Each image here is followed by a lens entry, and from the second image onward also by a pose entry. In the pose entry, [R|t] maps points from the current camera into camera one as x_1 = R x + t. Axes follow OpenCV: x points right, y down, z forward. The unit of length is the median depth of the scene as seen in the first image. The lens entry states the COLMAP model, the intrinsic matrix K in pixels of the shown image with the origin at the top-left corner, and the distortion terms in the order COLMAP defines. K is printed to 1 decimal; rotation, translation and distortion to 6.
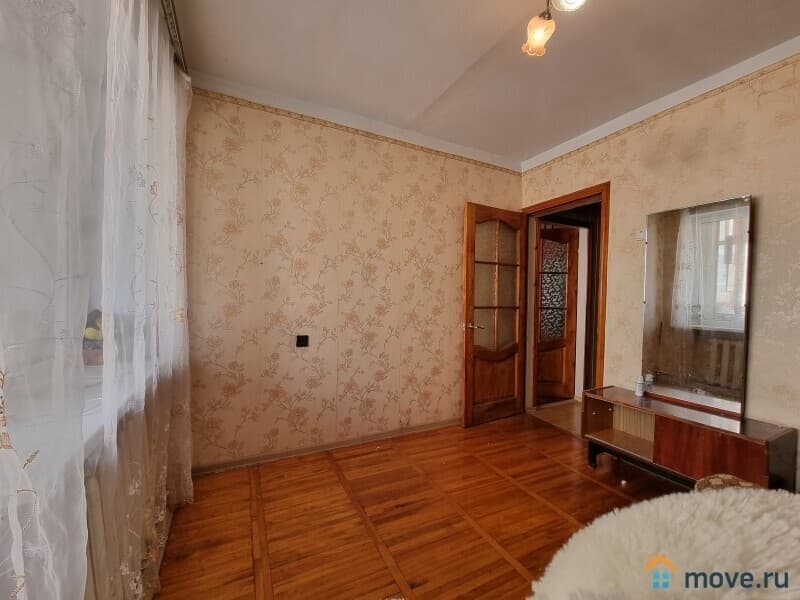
lens RADIAL K [[328.6, 0, 398.7], [0, 328.6, 302.5], [0, 0, 1]] dist [-0.004458, 0.000667]
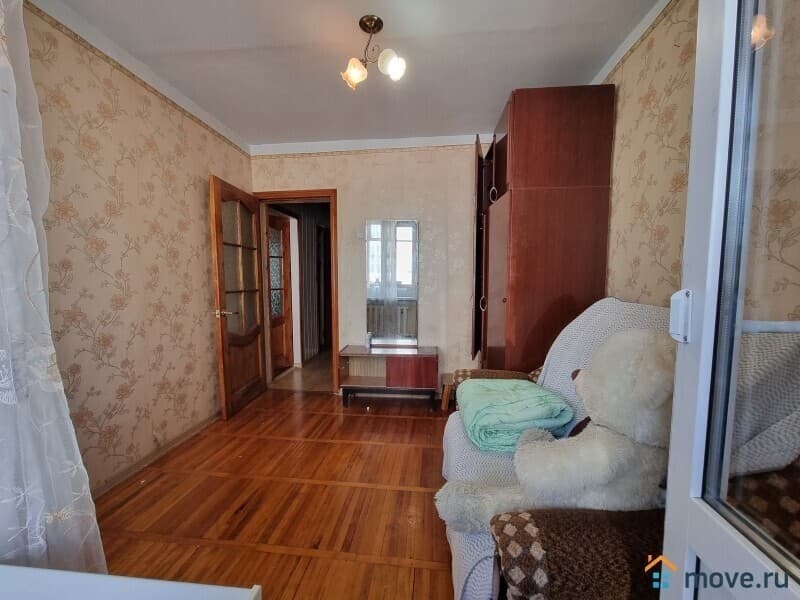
lens RADIAL K [[328.6, 0, 399.4], [0, 328.6, 302.3], [0, 0, 1]] dist [-0.004458, 0.000667]
pose [[0.540427, -0.075155, 0.838028, -0.303471], [0.022308, 0.996932, 0.075020, -0.016829], [-0.841095, -0.021848, 0.540446, 0.081235]]
